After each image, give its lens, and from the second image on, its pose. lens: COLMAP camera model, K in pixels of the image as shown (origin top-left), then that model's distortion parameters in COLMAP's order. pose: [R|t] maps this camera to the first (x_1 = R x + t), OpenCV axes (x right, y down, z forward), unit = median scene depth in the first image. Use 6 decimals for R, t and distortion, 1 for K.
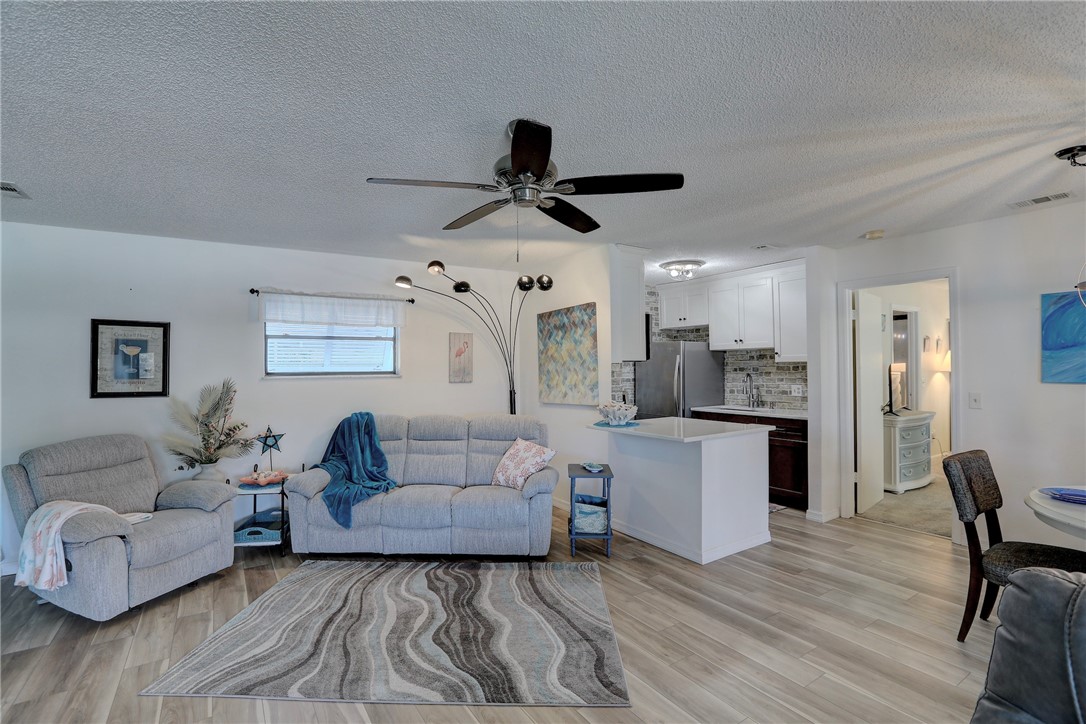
lens RADIAL K [[502.8, 0, 529.7], [0, 502.8, 363.6], [0, 0, 1]] dist [-0.064077, 0.020253]
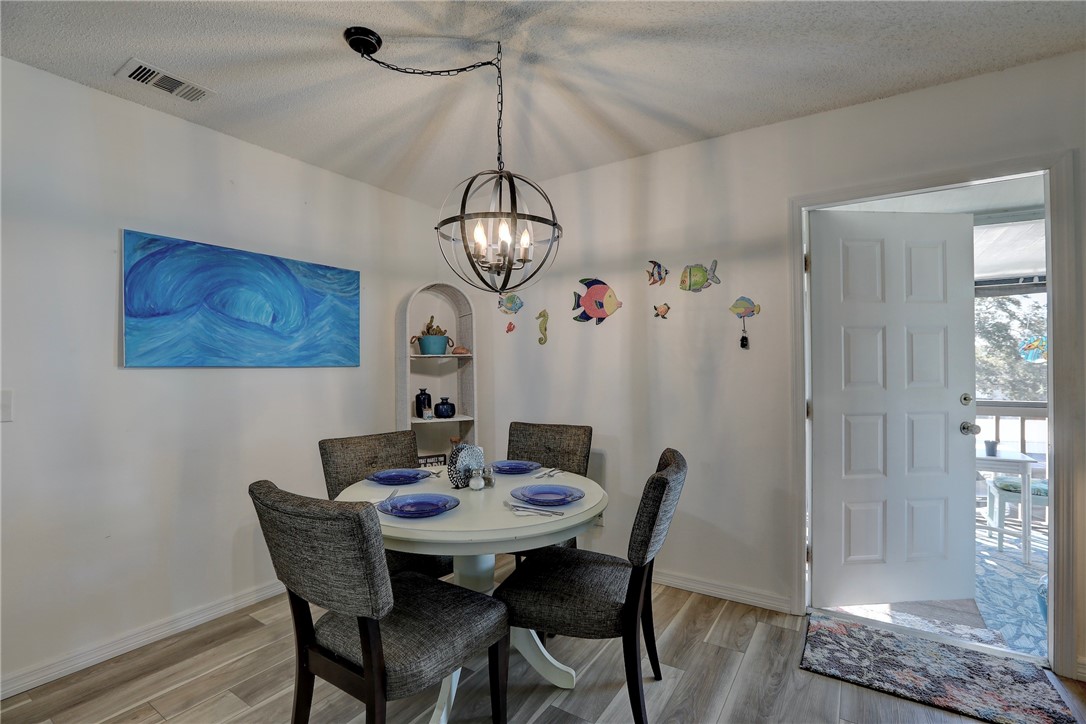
lens RADIAL K [[491.8, 0, 545.4], [0, 491.8, 363.1], [0, 0, 1]] dist [-0.058184, 0.022883]
pose [[-0.422741, 0.016681, 0.906097, 0.164509], [0.009664, 0.999857, -0.013899, 0.030851], [-0.906199, 0.002881, -0.422842, 0.484937]]
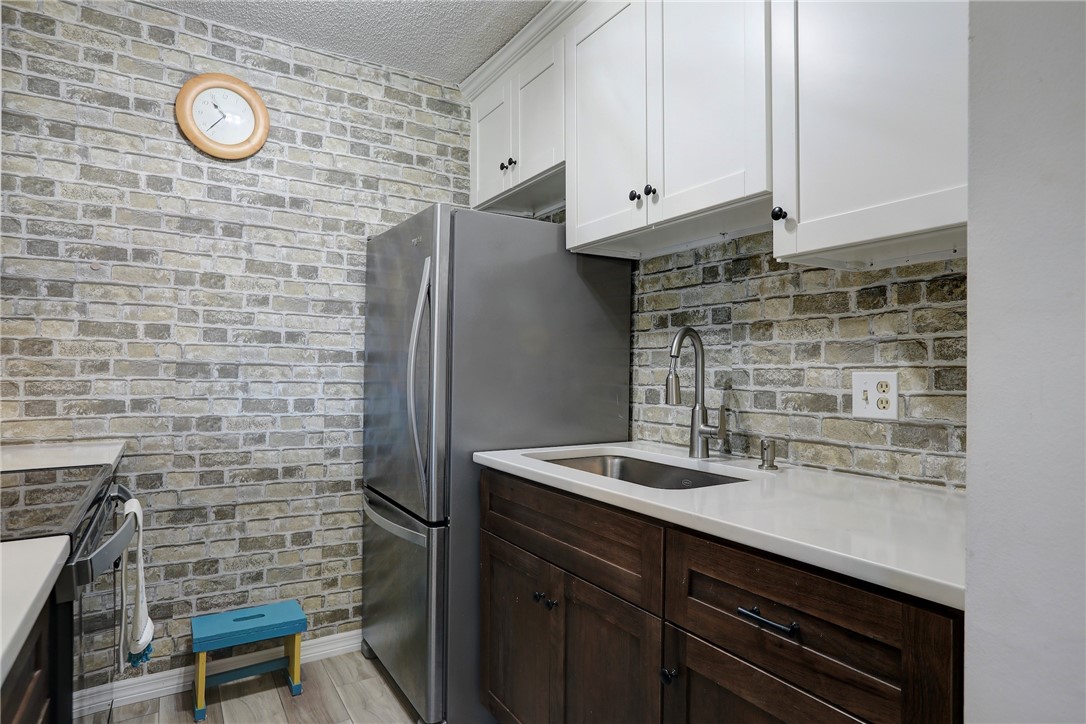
lens RADIAL K [[618.9, 0, 543.4], [0, 618.9, 366.5], [0, 0, 1]] dist [-0.035122, 0.000798]
pose [[0.999861, 0.016368, -0.003106, 0.398461], [-0.016365, 0.999866, 0.000990, 0.044890], [0.003121, -0.000939, 0.999995, 0.735936]]
